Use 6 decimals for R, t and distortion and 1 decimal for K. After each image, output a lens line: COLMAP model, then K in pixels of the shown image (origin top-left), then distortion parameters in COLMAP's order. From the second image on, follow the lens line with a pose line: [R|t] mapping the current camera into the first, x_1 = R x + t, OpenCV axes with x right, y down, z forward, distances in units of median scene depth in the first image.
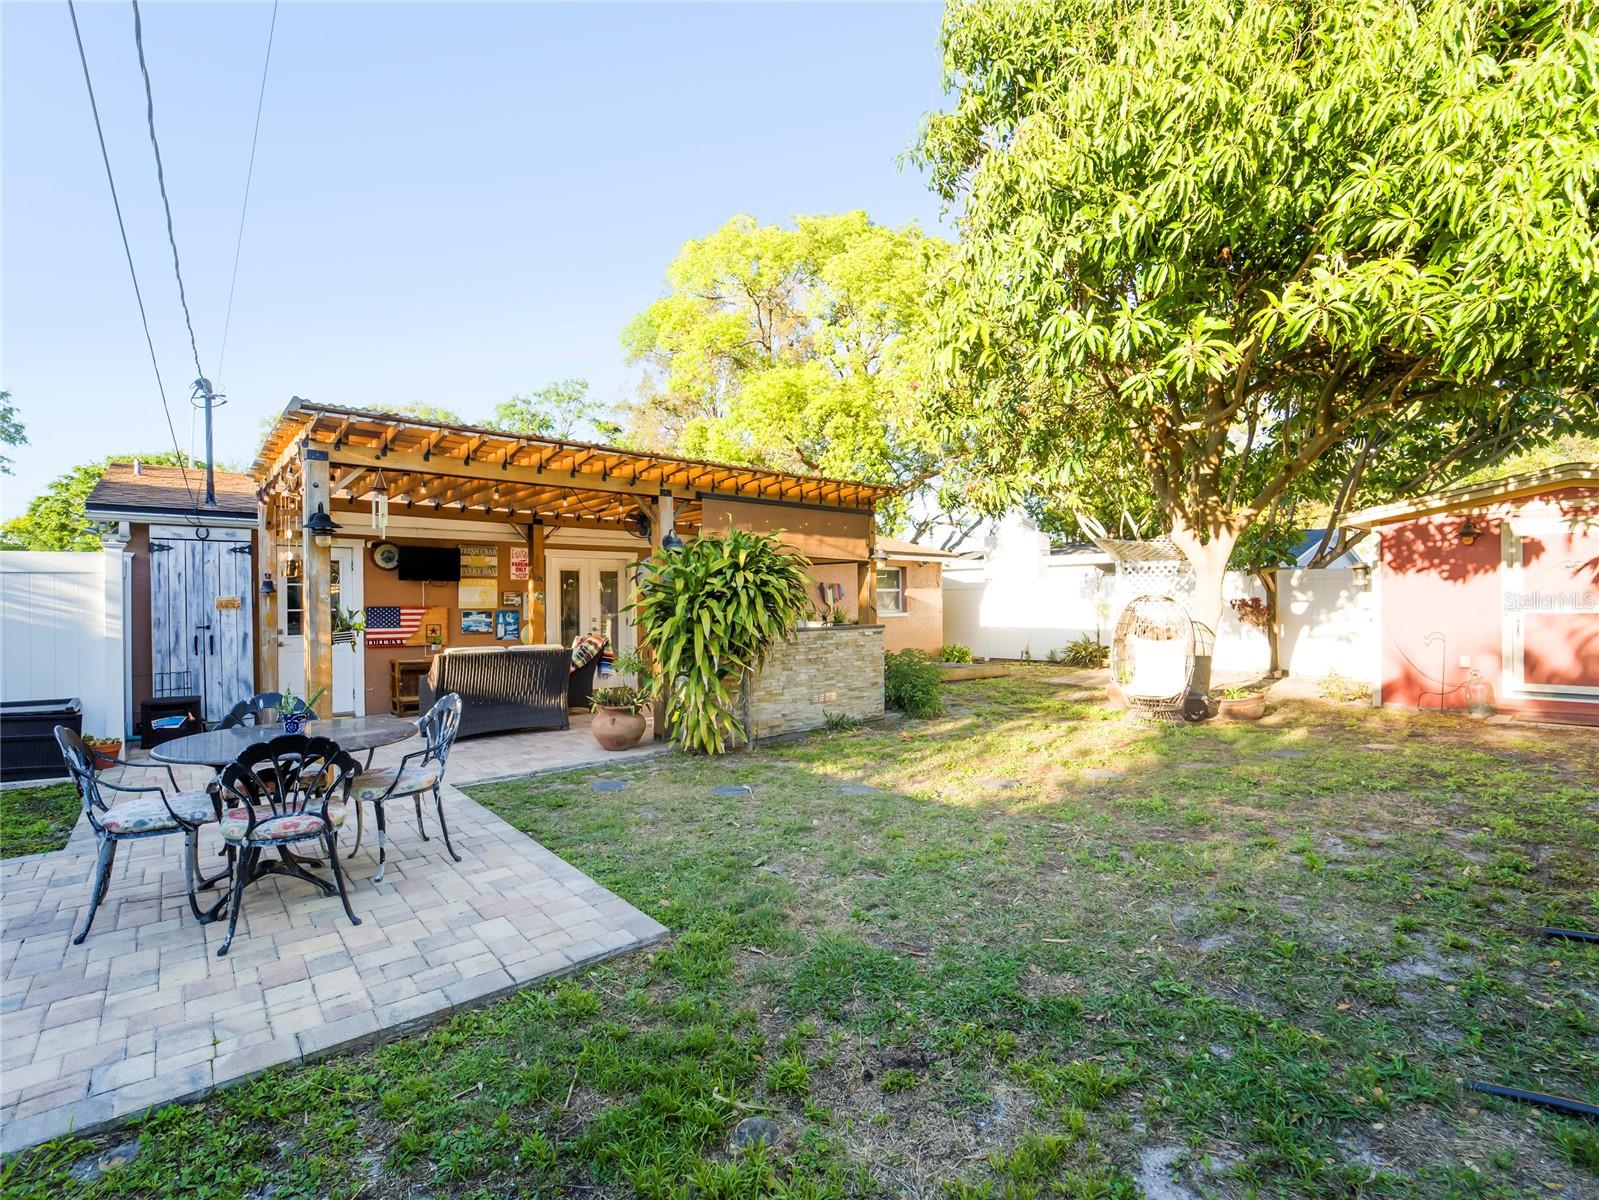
lens RADIAL K [[729.7, 0, 793.1], [0, 729.7, 601.3], [0, 0, 1]] dist [-0.017380, -0.003345]
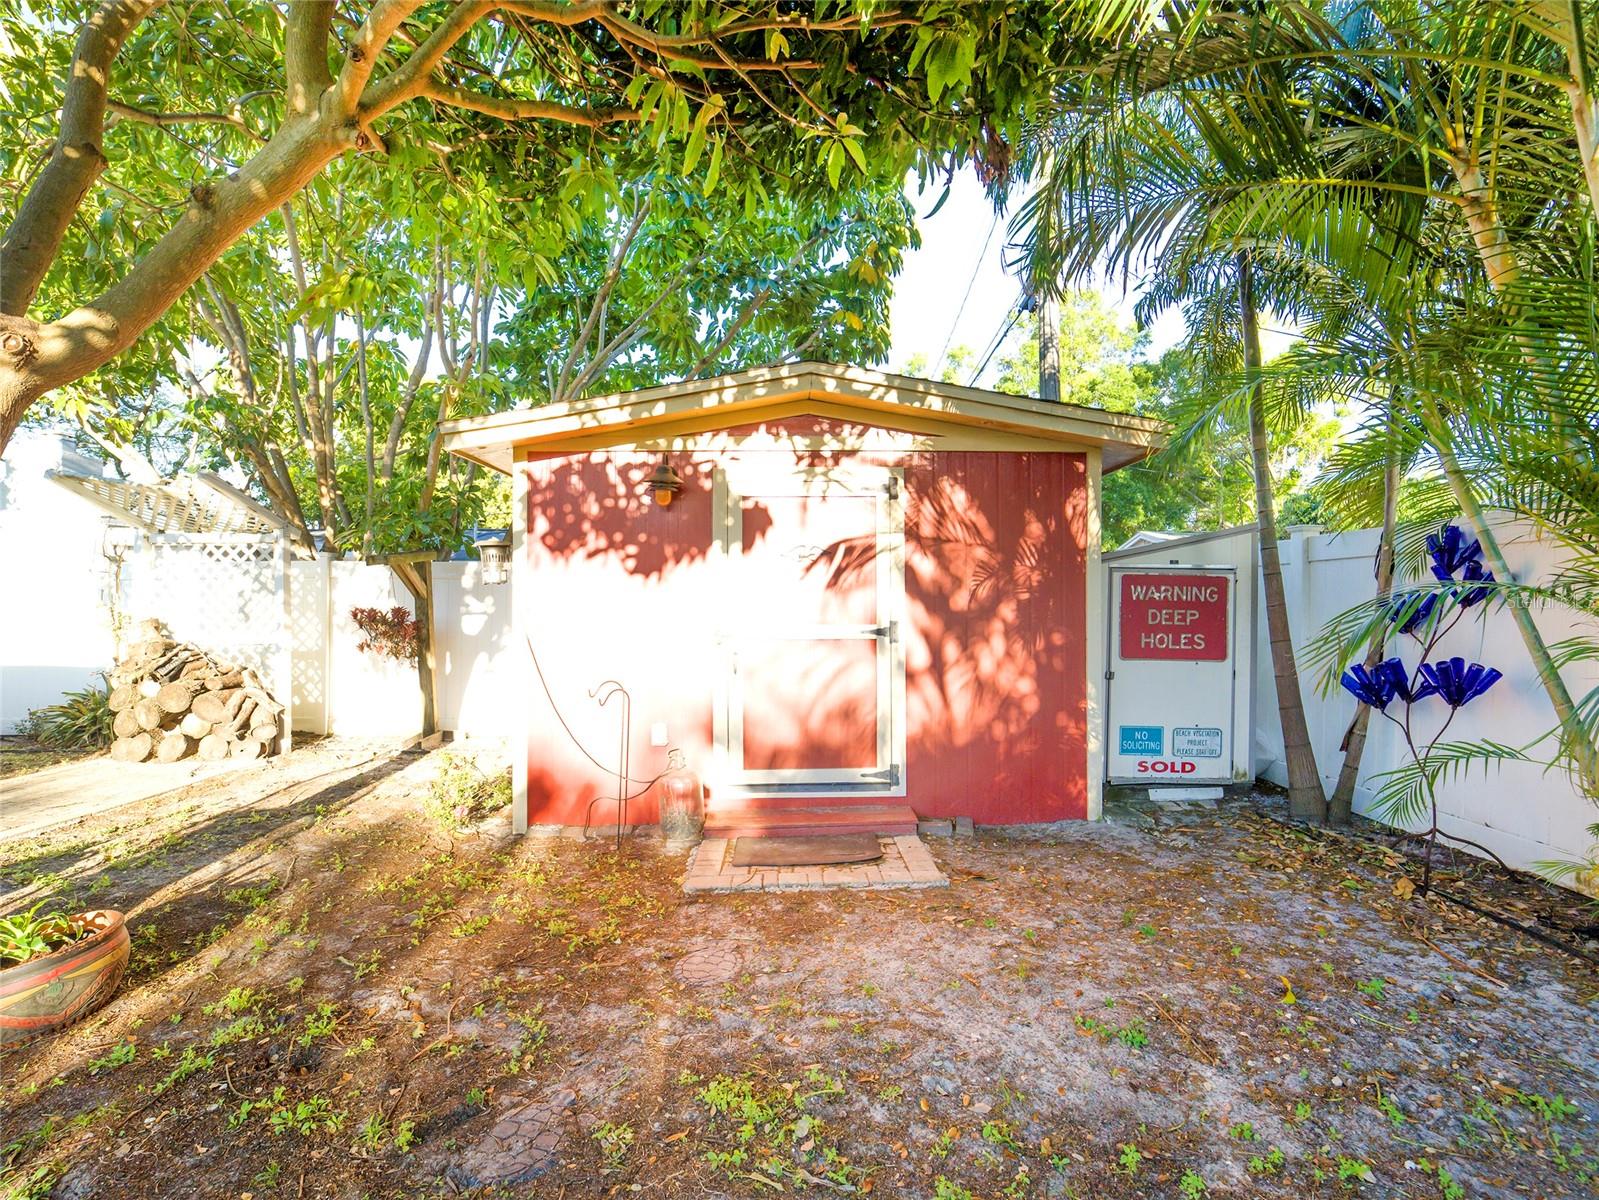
lens RADIAL K [[729.7, 0, 793.1], [0, 729.7, 601.3], [0, 0, 1]] dist [-0.017380, -0.003345]
pose [[0.647814, 0.012207, 0.761701, 0.593063], [-0.000779, 0.999882, -0.015361, -0.002302], [-0.761798, 0.009358, 0.647747, 0.580772]]
